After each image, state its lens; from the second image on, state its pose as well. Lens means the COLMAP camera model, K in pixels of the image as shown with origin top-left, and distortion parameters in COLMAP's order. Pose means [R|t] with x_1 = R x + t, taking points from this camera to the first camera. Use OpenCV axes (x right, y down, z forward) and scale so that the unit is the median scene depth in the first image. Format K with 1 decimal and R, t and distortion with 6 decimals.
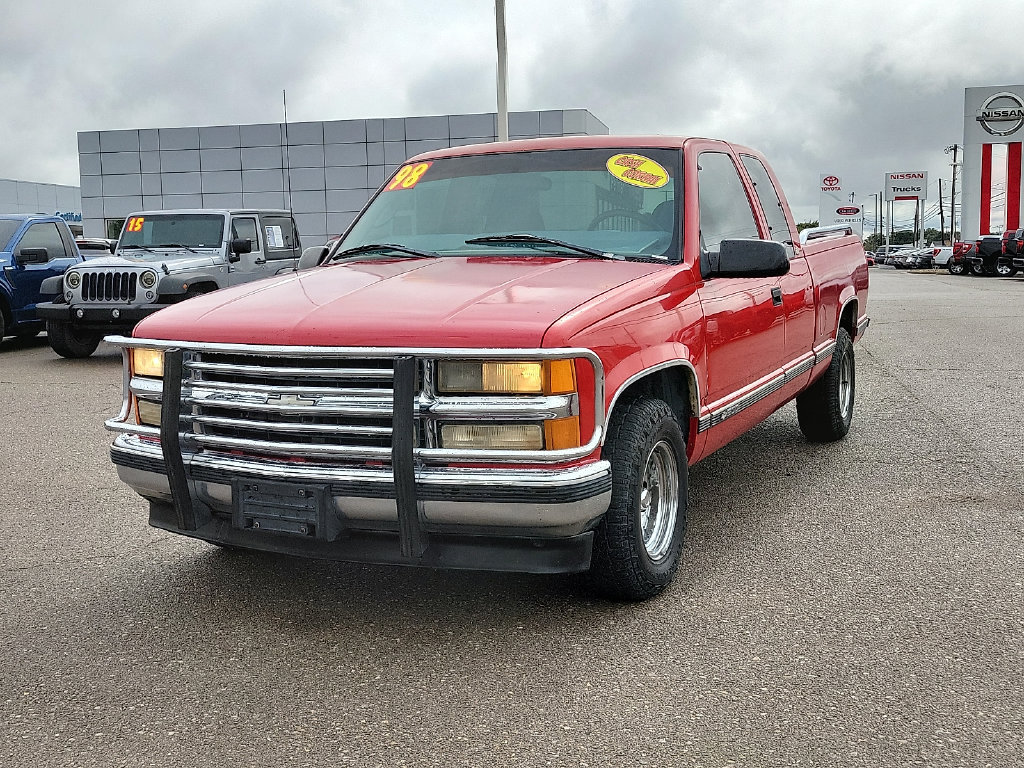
lens RADIAL K [[1204.9, 0, 512.0], [0, 1204.9, 384.0], [0, 0, 1]] dist [0.051102, 0.006200]
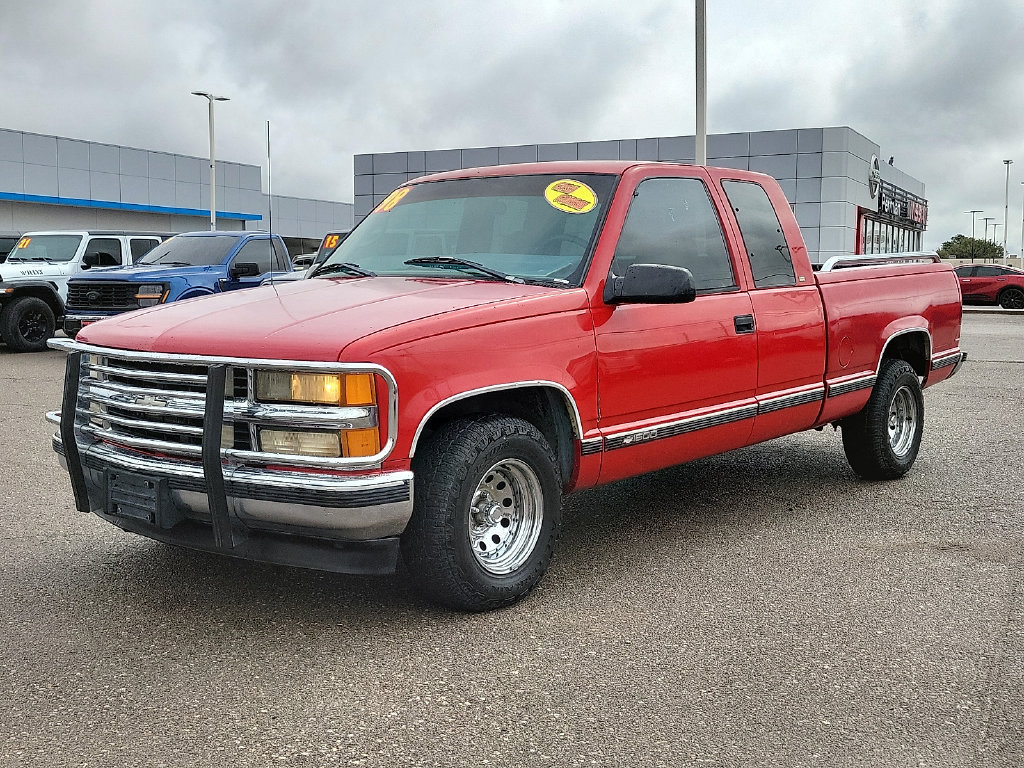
lens RADIAL K [[1232.0, 0, 512.0], [0, 1232.0, 384.0], [0, 0, 1]] dist [0.023046, 0.027020]
pose [[0.967107, 0.043427, -0.250635, 0.425564], [-0.047972, 0.998776, -0.012048, -0.004251], [0.249805, 0.023675, 0.968007, -0.022202]]
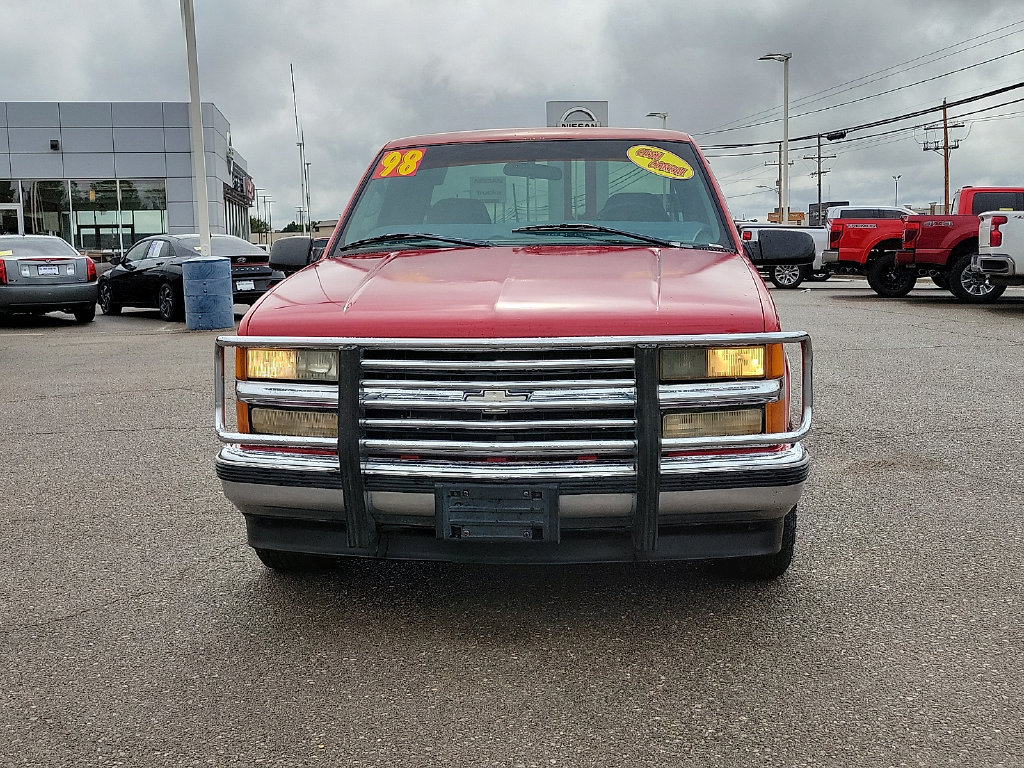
lens RADIAL K [[1174.1, 0, 512.0], [0, 1174.1, 384.0], [0, 0, 1]] dist [0.076347, 0.014320]
pose [[0.933376, -0.042597, 0.356363, -0.497216], [0.041461, 0.999081, 0.010830, -0.005870], [-0.356497, 0.004667, 0.934285, 0.145946]]
